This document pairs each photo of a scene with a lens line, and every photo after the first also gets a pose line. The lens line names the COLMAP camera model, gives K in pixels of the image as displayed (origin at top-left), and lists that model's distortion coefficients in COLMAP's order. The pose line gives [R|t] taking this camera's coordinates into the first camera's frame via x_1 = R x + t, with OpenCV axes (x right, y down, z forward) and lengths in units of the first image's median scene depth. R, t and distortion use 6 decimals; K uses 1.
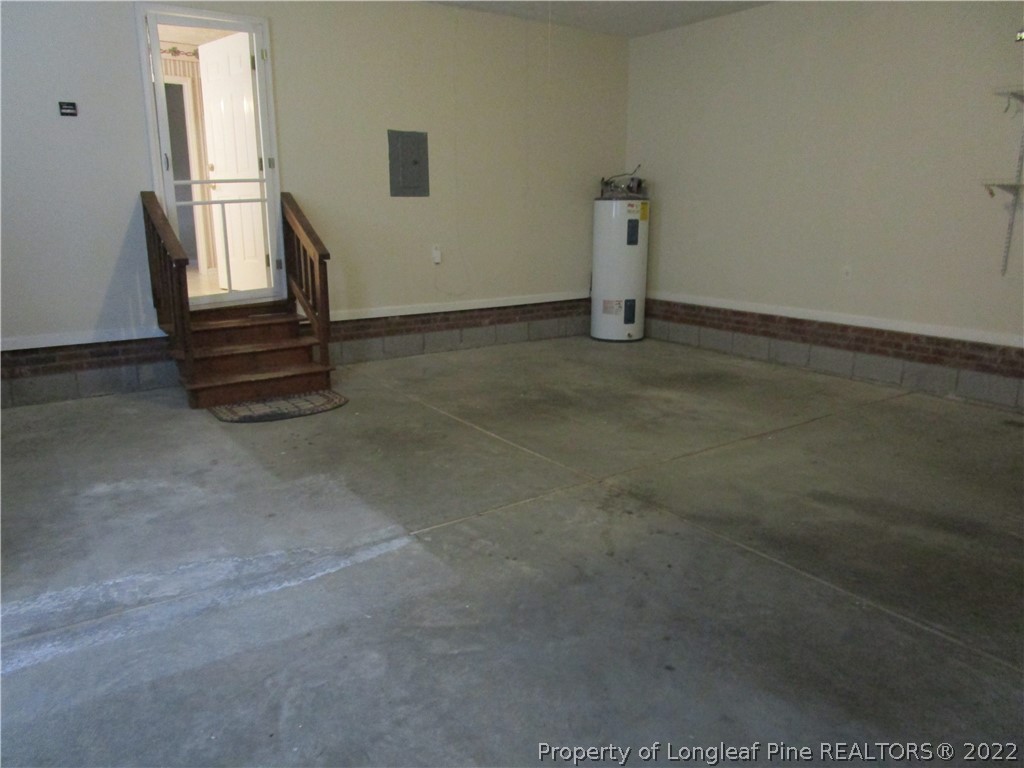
lens RADIAL K [[724.2, 0, 508.8], [0, 724.2, 386.1], [0, 0, 1]] dist [-0.035733, 0.005790]
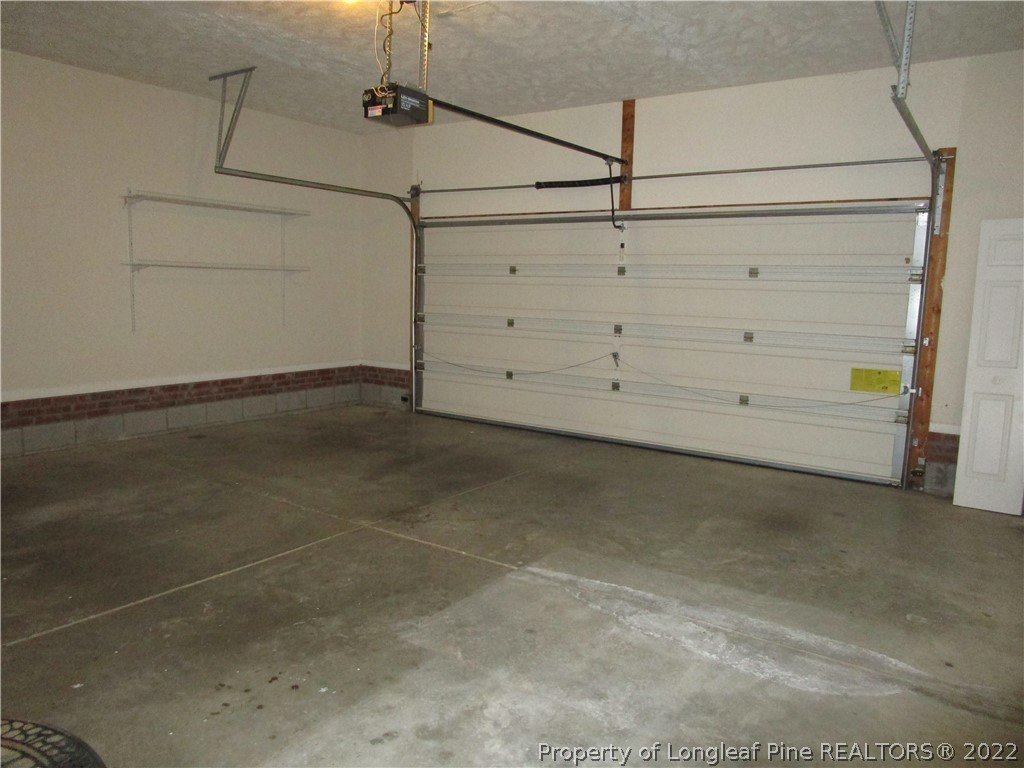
lens RADIAL K [[724.2, 0, 509.5], [0, 724.2, 384.0], [0, 0, 1]] dist [-0.035733, 0.005790]
pose [[-0.335570, -0.136873, 0.932018, -1.141270], [0.194639, 0.957964, 0.210763, -0.325191], [-0.921688, 0.252133, -0.294823, 1.219960]]
